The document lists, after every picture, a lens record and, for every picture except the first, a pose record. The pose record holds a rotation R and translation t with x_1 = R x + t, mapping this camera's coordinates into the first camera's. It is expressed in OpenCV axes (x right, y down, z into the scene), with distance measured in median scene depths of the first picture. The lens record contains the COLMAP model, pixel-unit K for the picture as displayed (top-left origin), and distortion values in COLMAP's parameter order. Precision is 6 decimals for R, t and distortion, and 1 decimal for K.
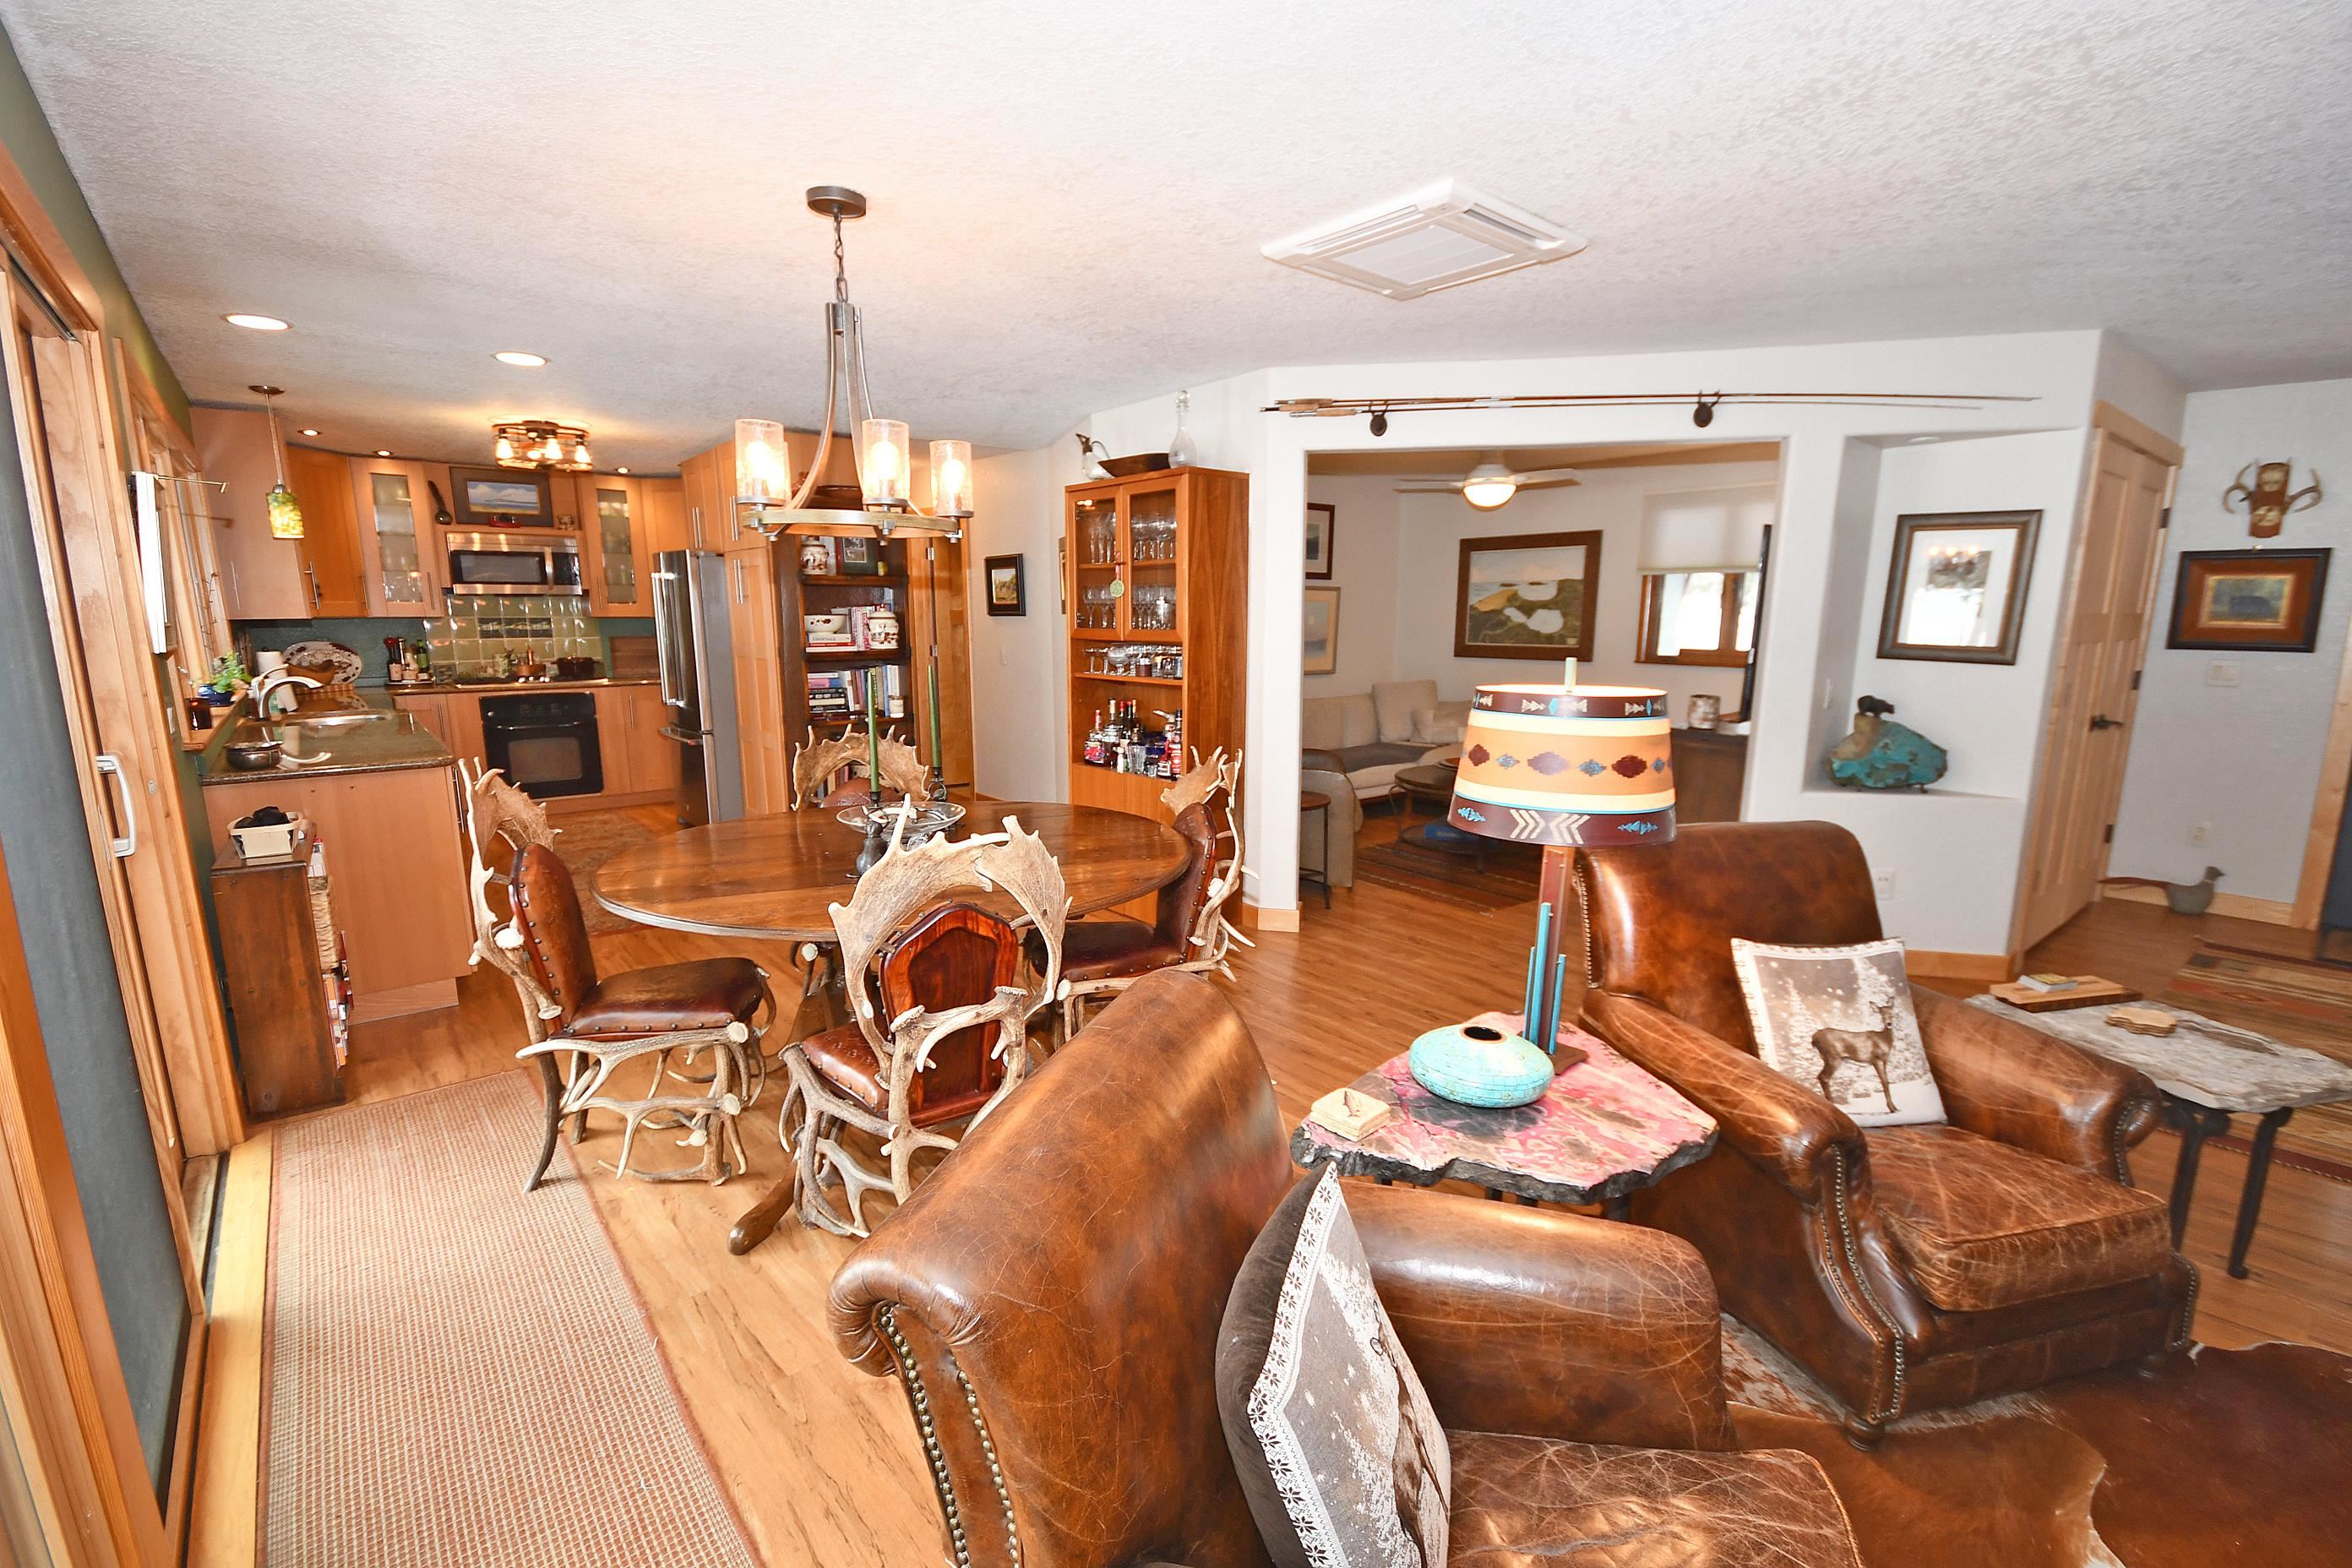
lens RADIAL K [[1031.1, 0, 1180.1], [0, 1031.1, 806.7], [0, 0, 1]] dist [0.021090, -0.018639]
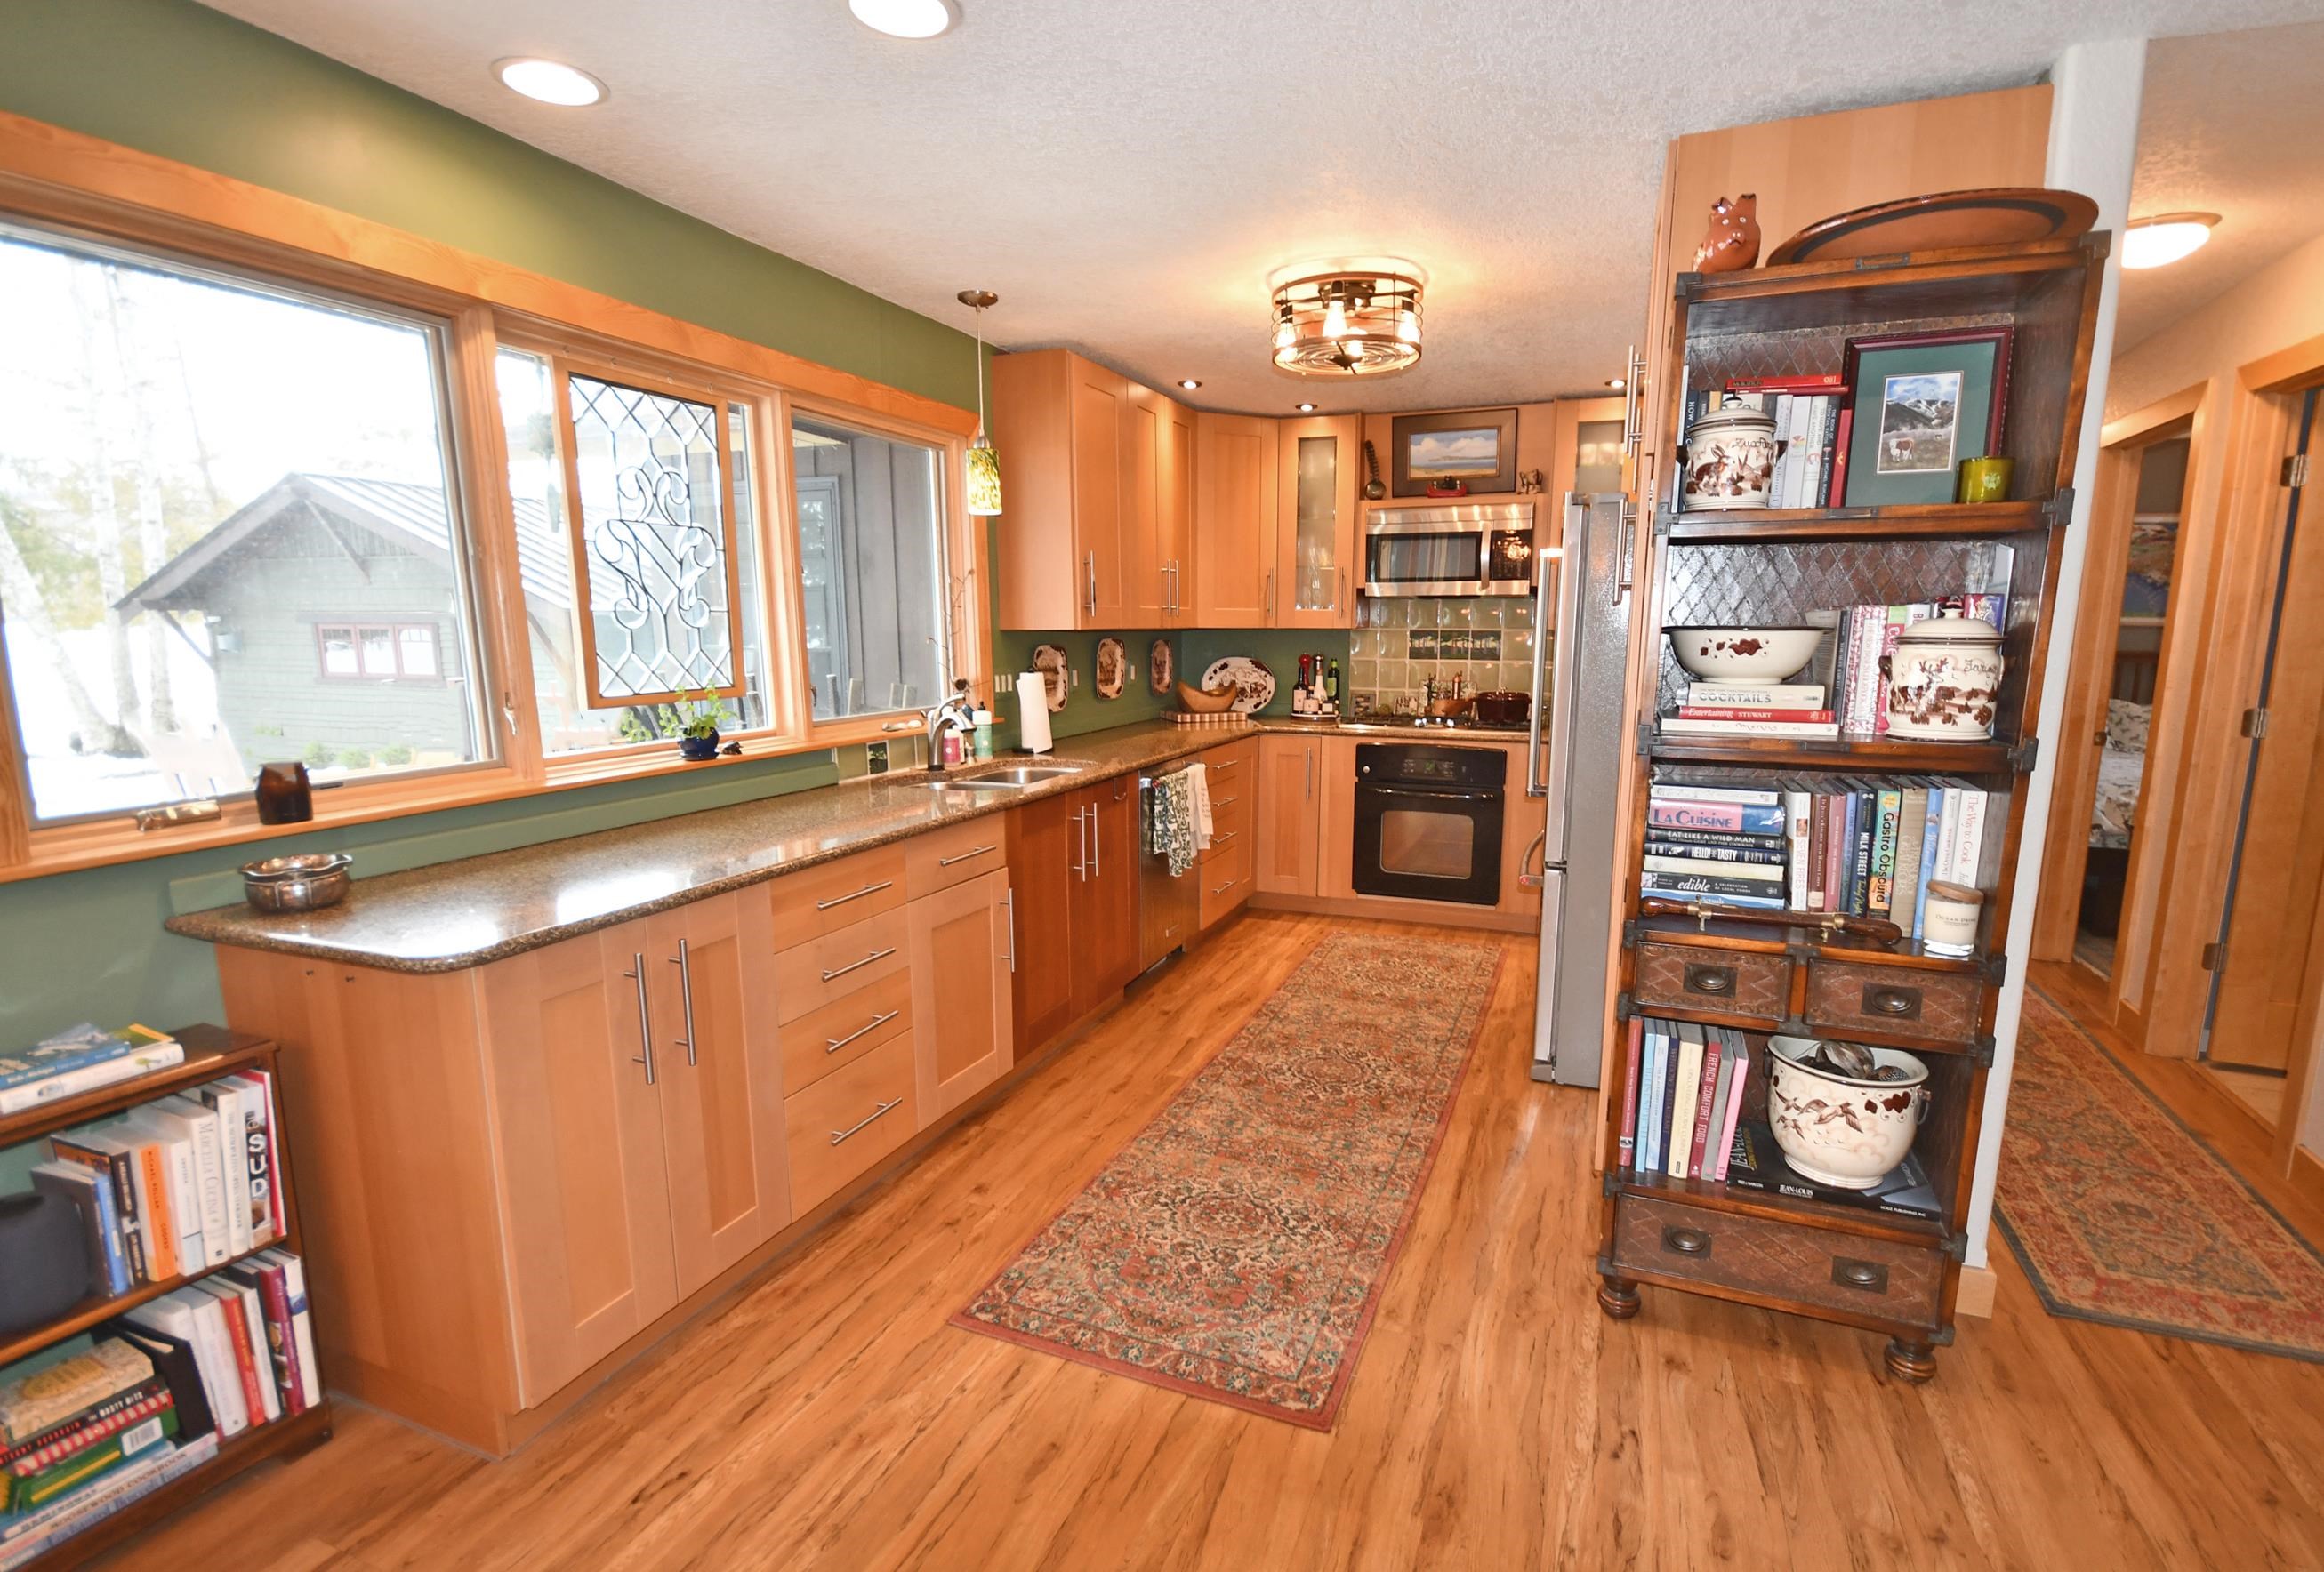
lens RADIAL K [[1083.9, 0, 1205.0], [0, 1083.9, 804.5], [0, 0, 1]] dist [0.000297, 0.000102]
pose [[0.487067, 0.147211, -0.860869, -0.118021], [-0.165327, 0.983411, 0.074626, -0.131890], [0.857574, 0.105977, 0.503325, 0.704815]]
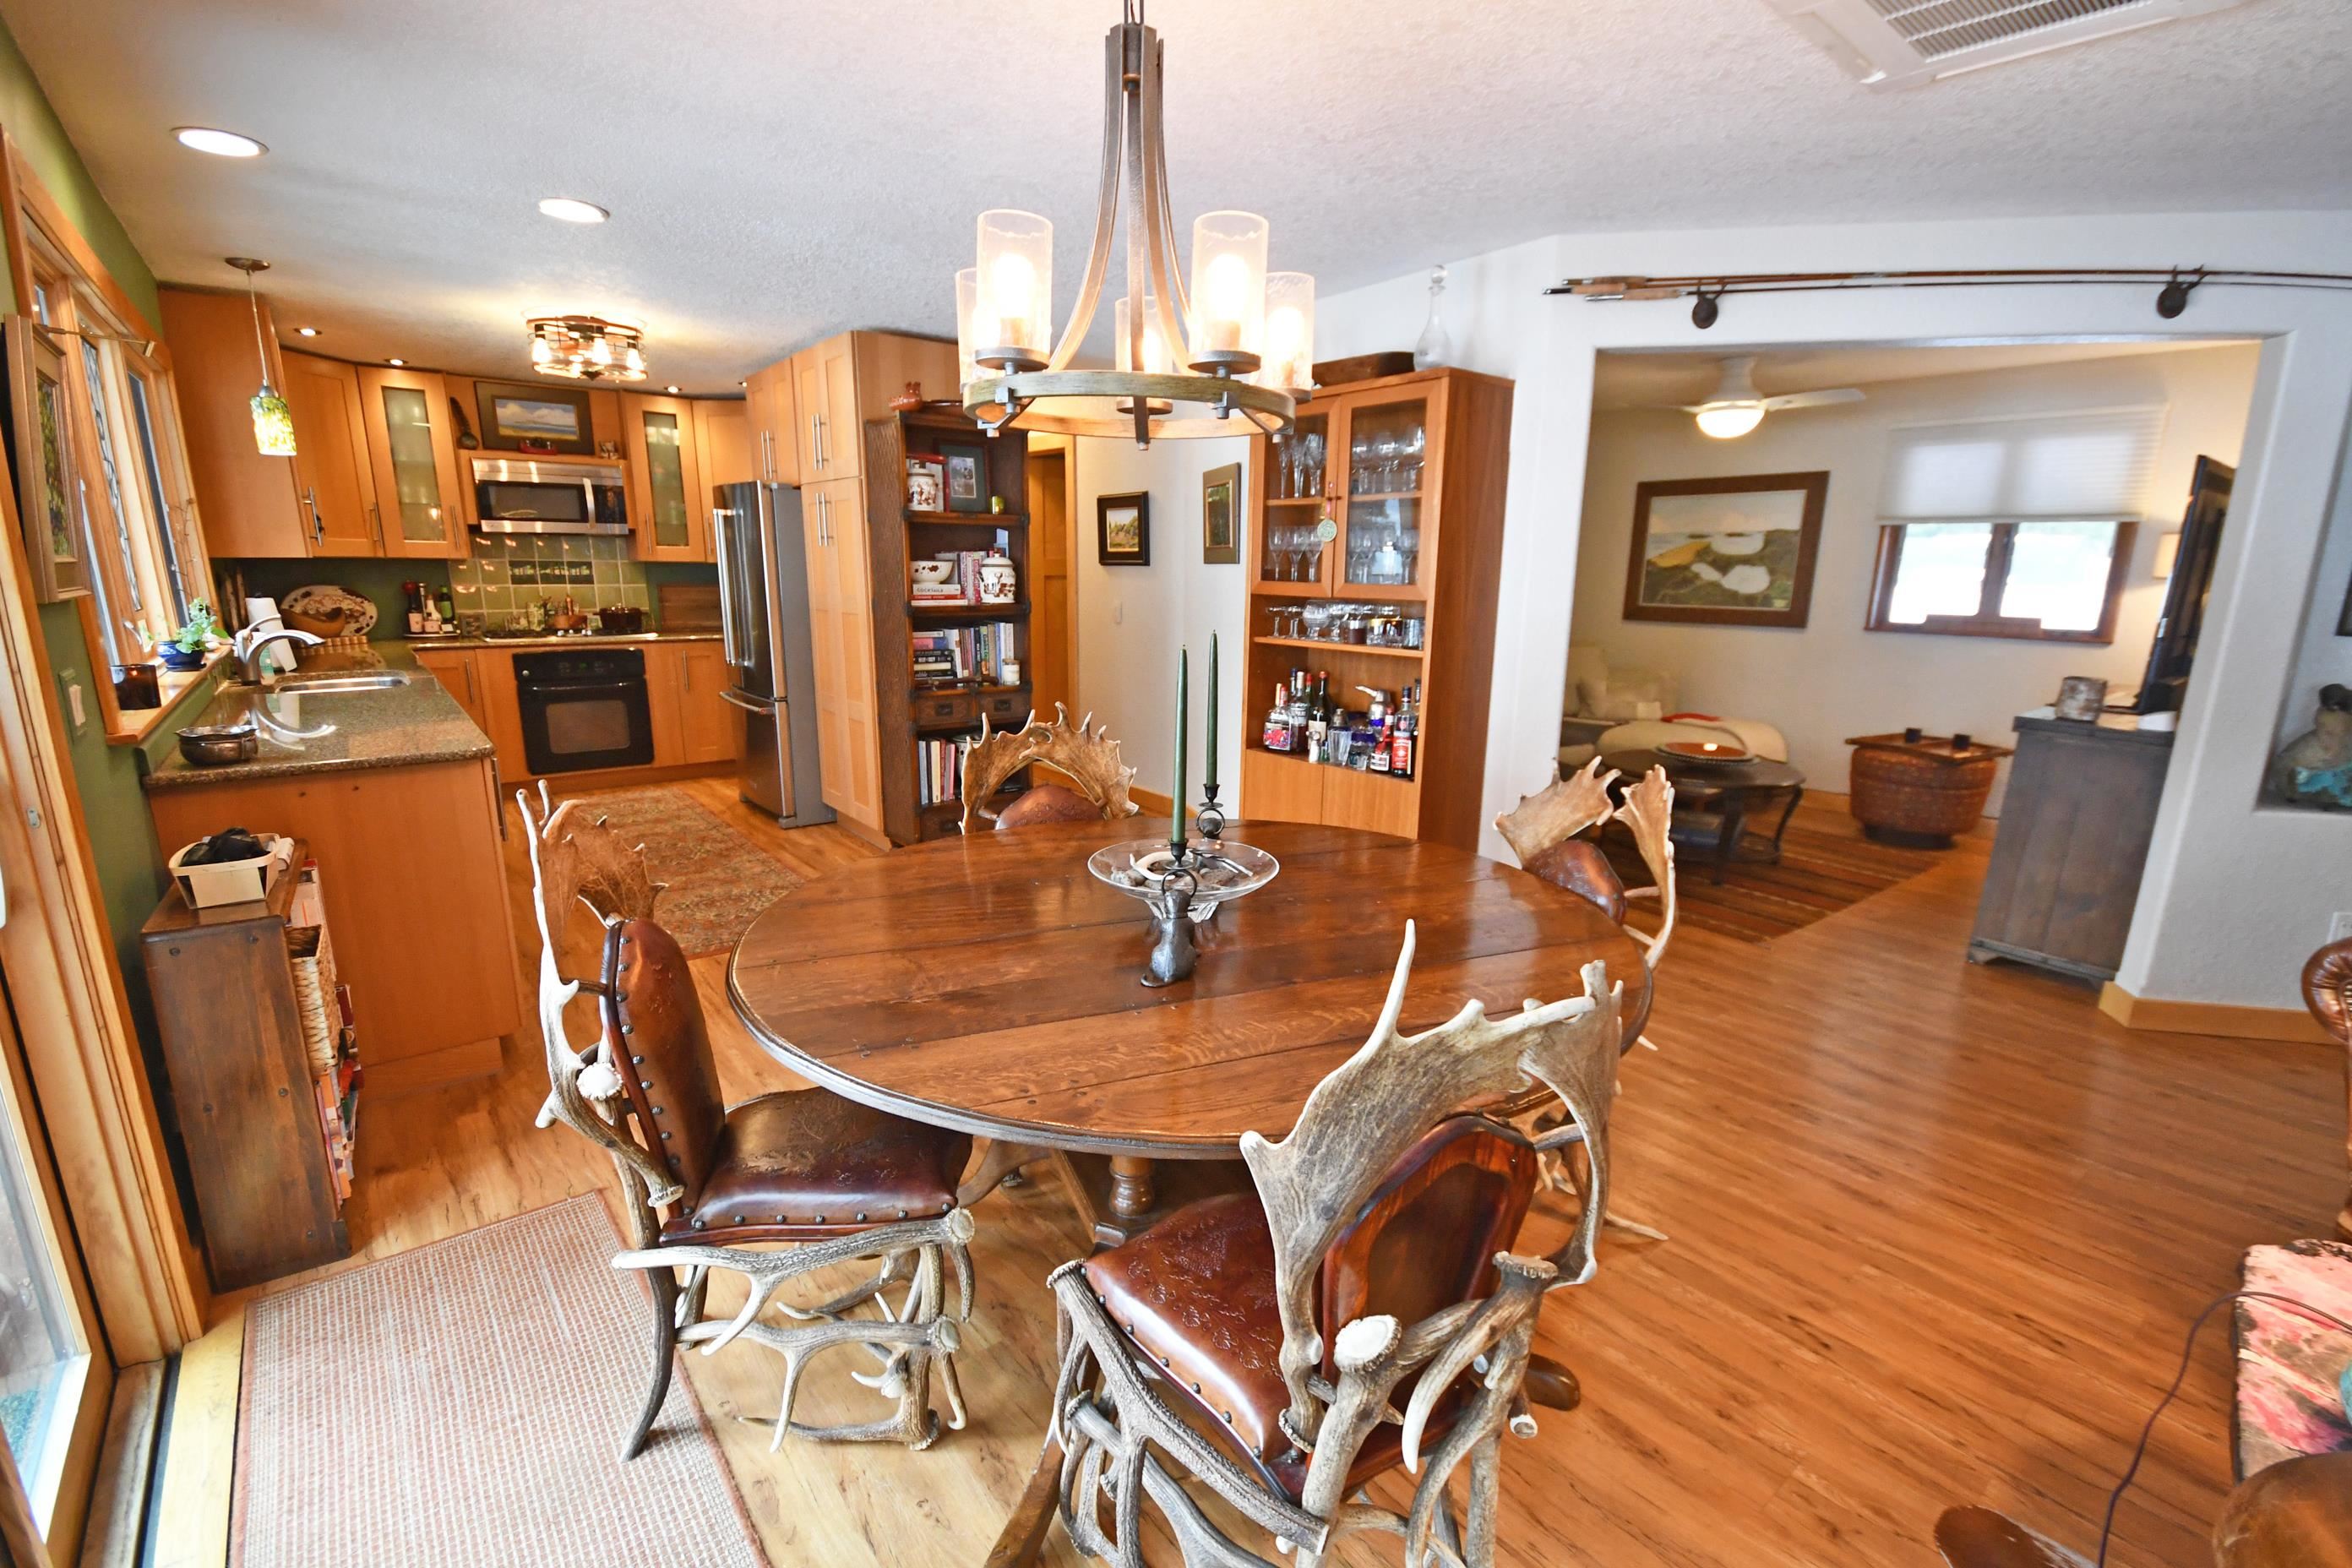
lens RADIAL K [[1027.0, 0, 1188.6], [0, 1027.0, 805.5], [0, 0, 1]] dist [0.019271, -0.017864]
pose [[0.999870, 0.014206, -0.007656, -0.136146], [-0.013867, 0.998994, 0.042656, -0.030390], [0.008254, -0.042544, 0.999060, 0.183878]]
